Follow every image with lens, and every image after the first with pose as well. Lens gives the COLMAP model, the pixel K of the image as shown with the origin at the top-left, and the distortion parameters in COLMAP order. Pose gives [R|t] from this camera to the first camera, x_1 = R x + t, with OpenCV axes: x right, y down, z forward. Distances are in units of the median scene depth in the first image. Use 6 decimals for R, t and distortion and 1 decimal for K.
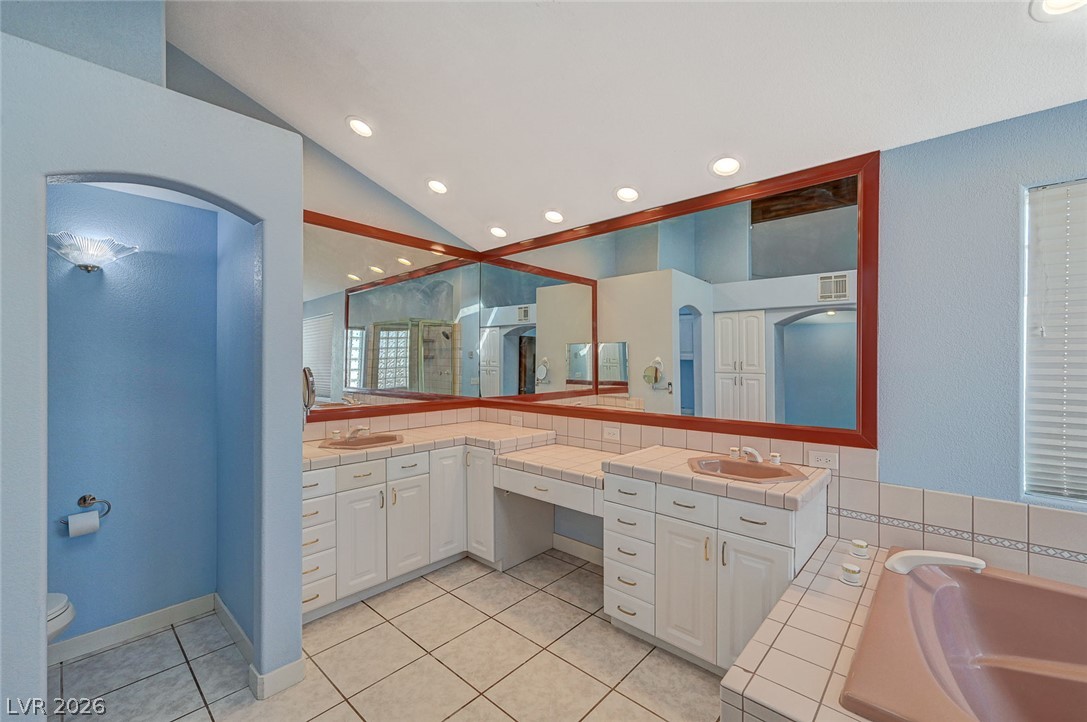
lens RADIAL K [[445.3, 0, 542.5], [0, 445.3, 369.5], [0, 0, 1]] dist [0.008036, 0.000022]
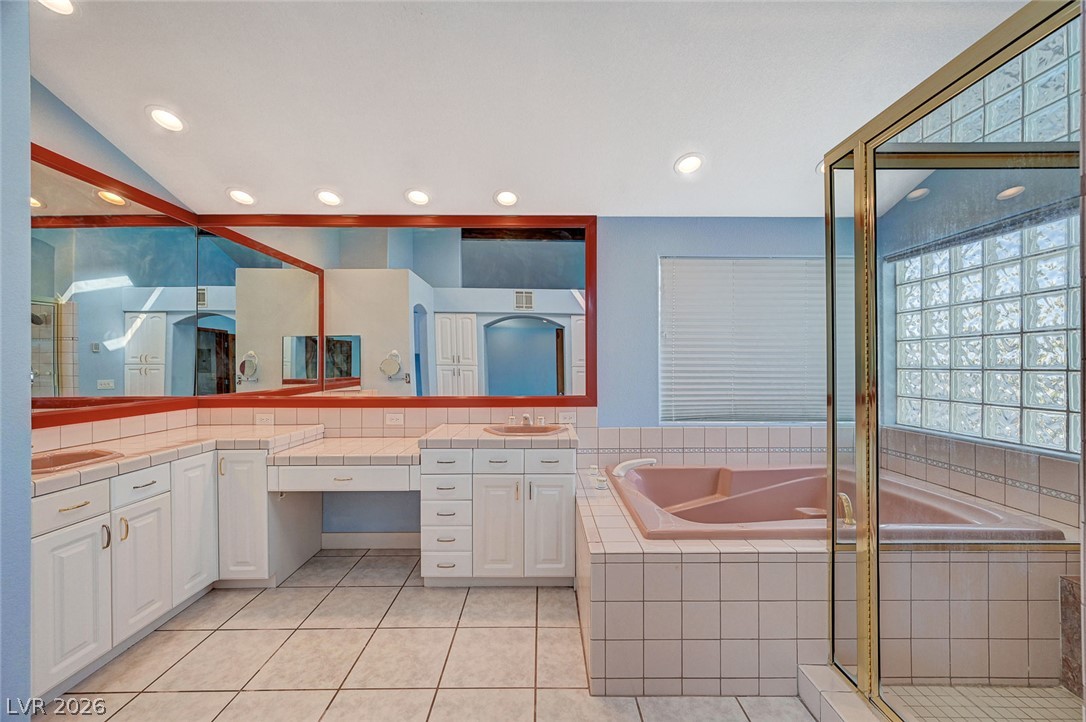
lens RADIAL K [[430.5, 0, 544.1], [0, 430.5, 365.2], [0, 0, 1]] dist [-0.000647, 0.002675]
pose [[0.737374, -0.008138, 0.675436, -0.278568], [0.014988, 0.999878, -0.004315, 0.027265], [-0.675319, 0.013305, 0.737406, 0.009037]]
